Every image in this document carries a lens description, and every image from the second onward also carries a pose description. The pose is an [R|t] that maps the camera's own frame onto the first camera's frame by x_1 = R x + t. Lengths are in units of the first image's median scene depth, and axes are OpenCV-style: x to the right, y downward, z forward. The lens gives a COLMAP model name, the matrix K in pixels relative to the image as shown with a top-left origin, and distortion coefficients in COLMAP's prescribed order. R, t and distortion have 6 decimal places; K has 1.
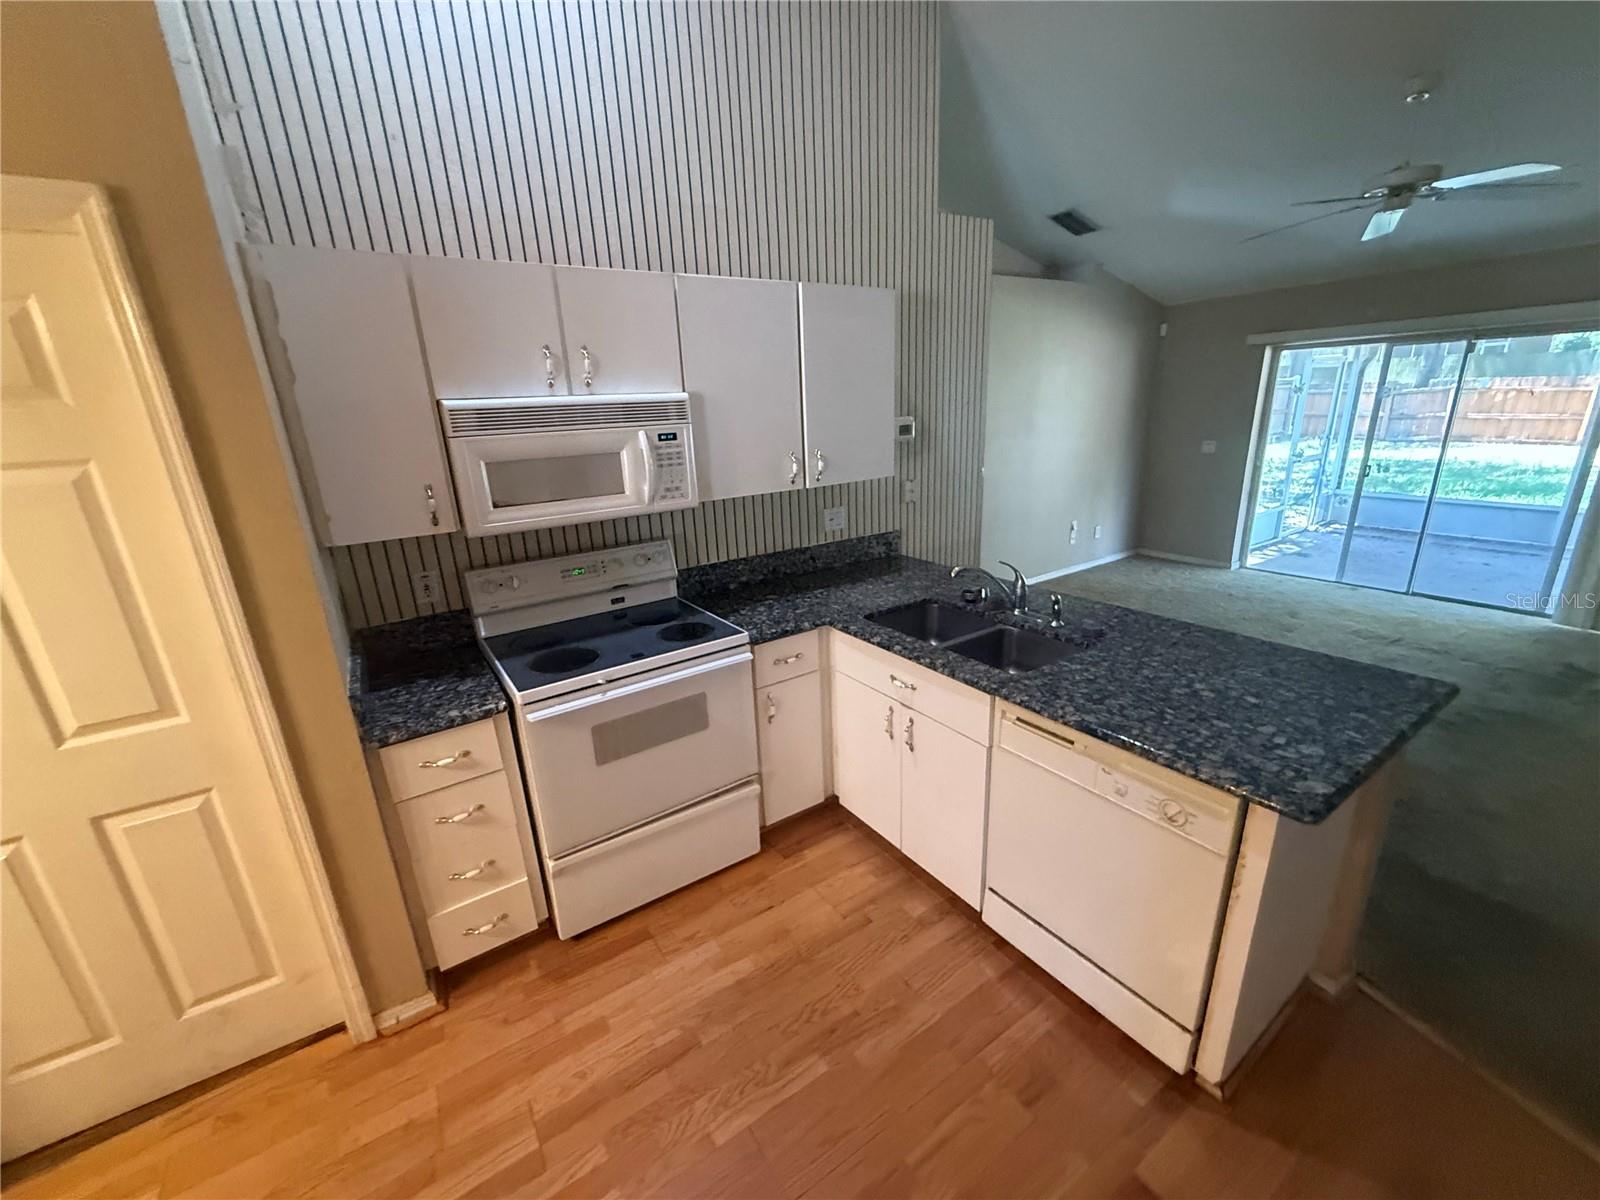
lens RADIAL K [[640.2, 0, 797.3], [0, 640.2, 601.5], [0, 0, 1]] dist [0.003890, -0.000968]
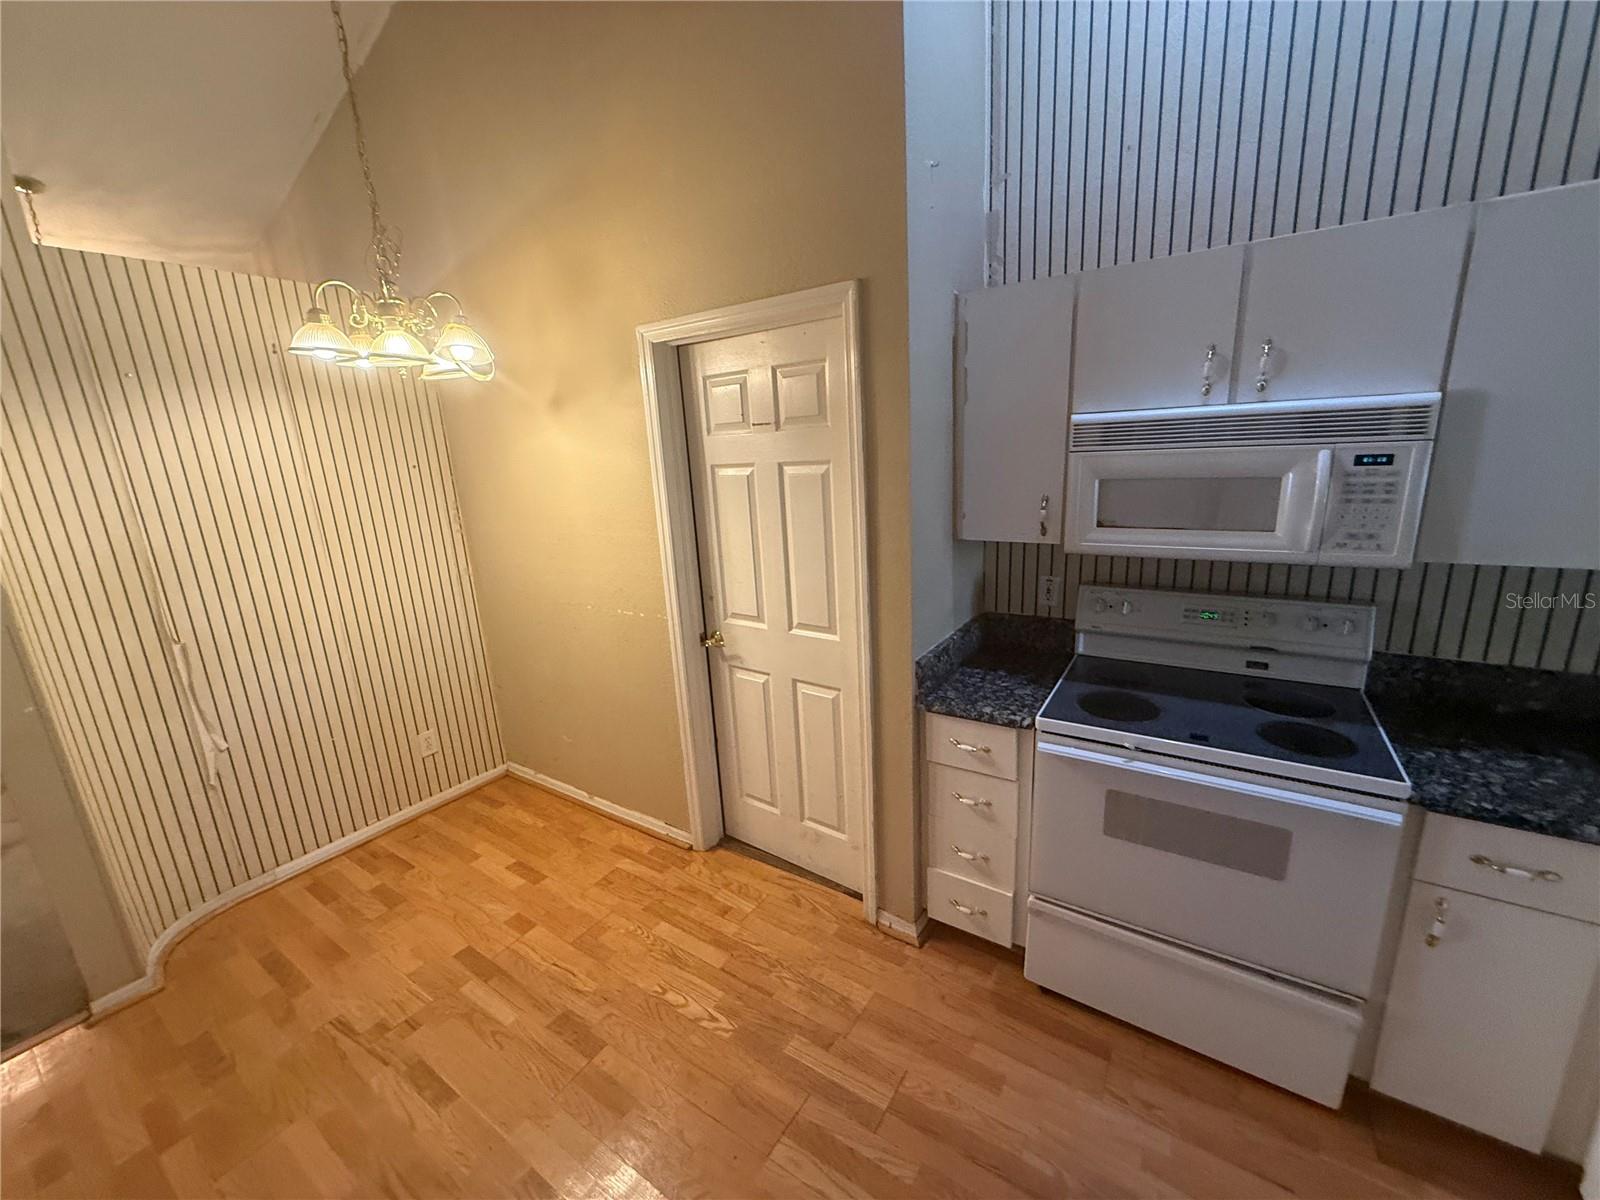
lens RADIAL K [[640.2, 0, 797.7], [0, 640.2, 601.0], [0, 0, 1]] dist [0.003890, -0.000968]
pose [[0.384371, 0.247389, -0.889414, 0.209175], [-0.240134, 0.957055, 0.162427, -0.081623], [0.891400, 0.151146, 0.427270, 0.199992]]
